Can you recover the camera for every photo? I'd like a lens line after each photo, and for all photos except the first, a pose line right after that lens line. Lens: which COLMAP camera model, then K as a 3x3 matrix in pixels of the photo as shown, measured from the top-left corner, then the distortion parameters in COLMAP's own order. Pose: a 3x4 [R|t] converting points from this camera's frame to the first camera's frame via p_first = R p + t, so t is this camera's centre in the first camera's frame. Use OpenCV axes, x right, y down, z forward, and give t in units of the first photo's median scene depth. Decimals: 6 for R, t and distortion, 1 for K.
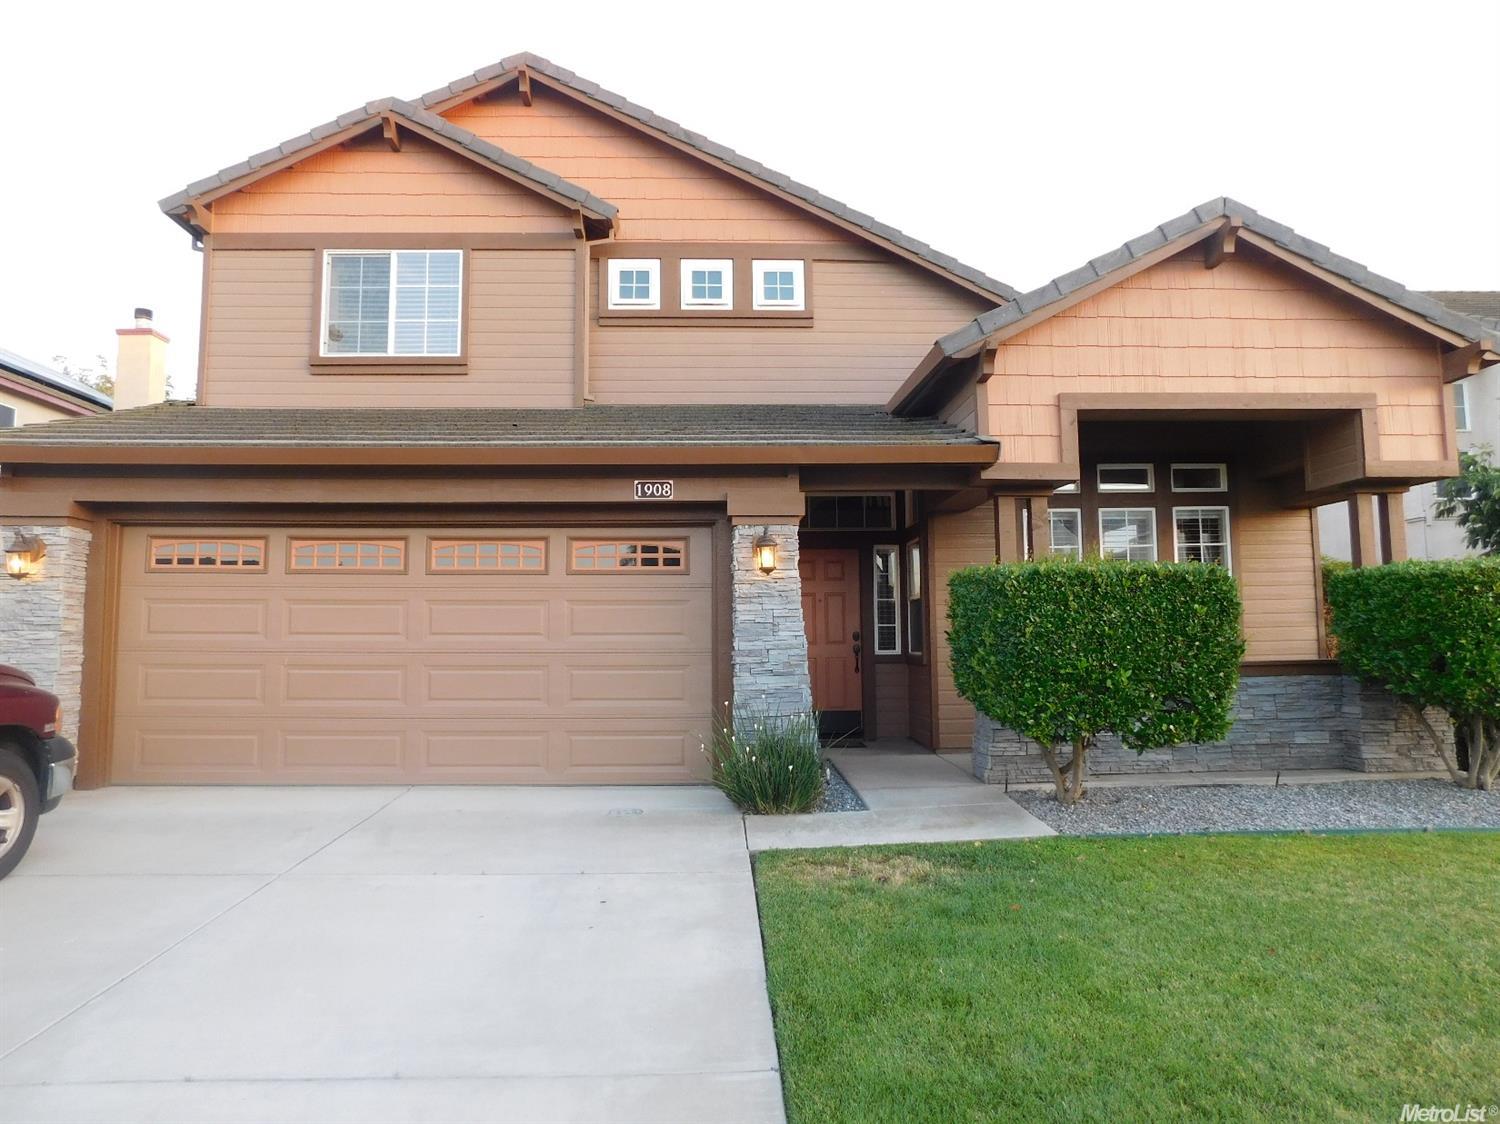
lens RADIAL K [[992.2, 0, 750.2], [0, 992.2, 558.8], [0, 0, 1]] dist [-0.045766, 0.042062]
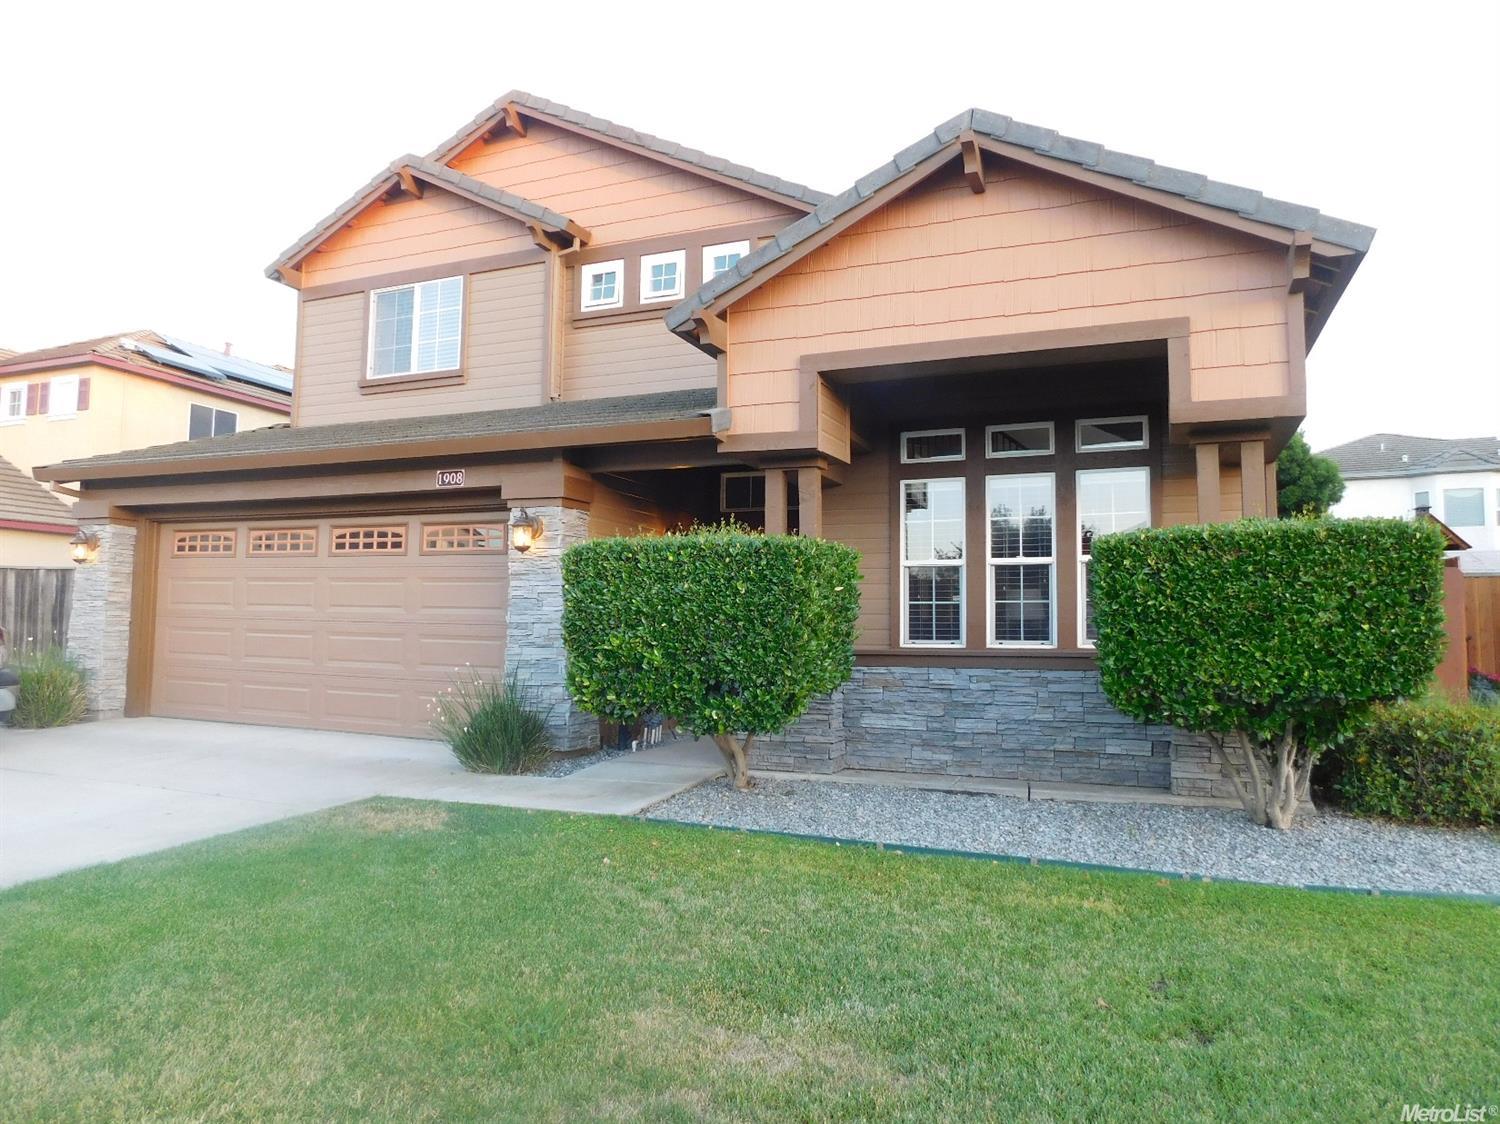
lens RADIAL K [[992.2, 0, 752.8], [0, 992.2, 552.0], [0, 0, 1]] dist [-0.045766, 0.042062]
pose [[0.903819, -0.011558, -0.427760, 0.510380], [0.014520, 0.999888, 0.003662, 0.009984], [0.427670, -0.009521, 0.903885, 0.103092]]
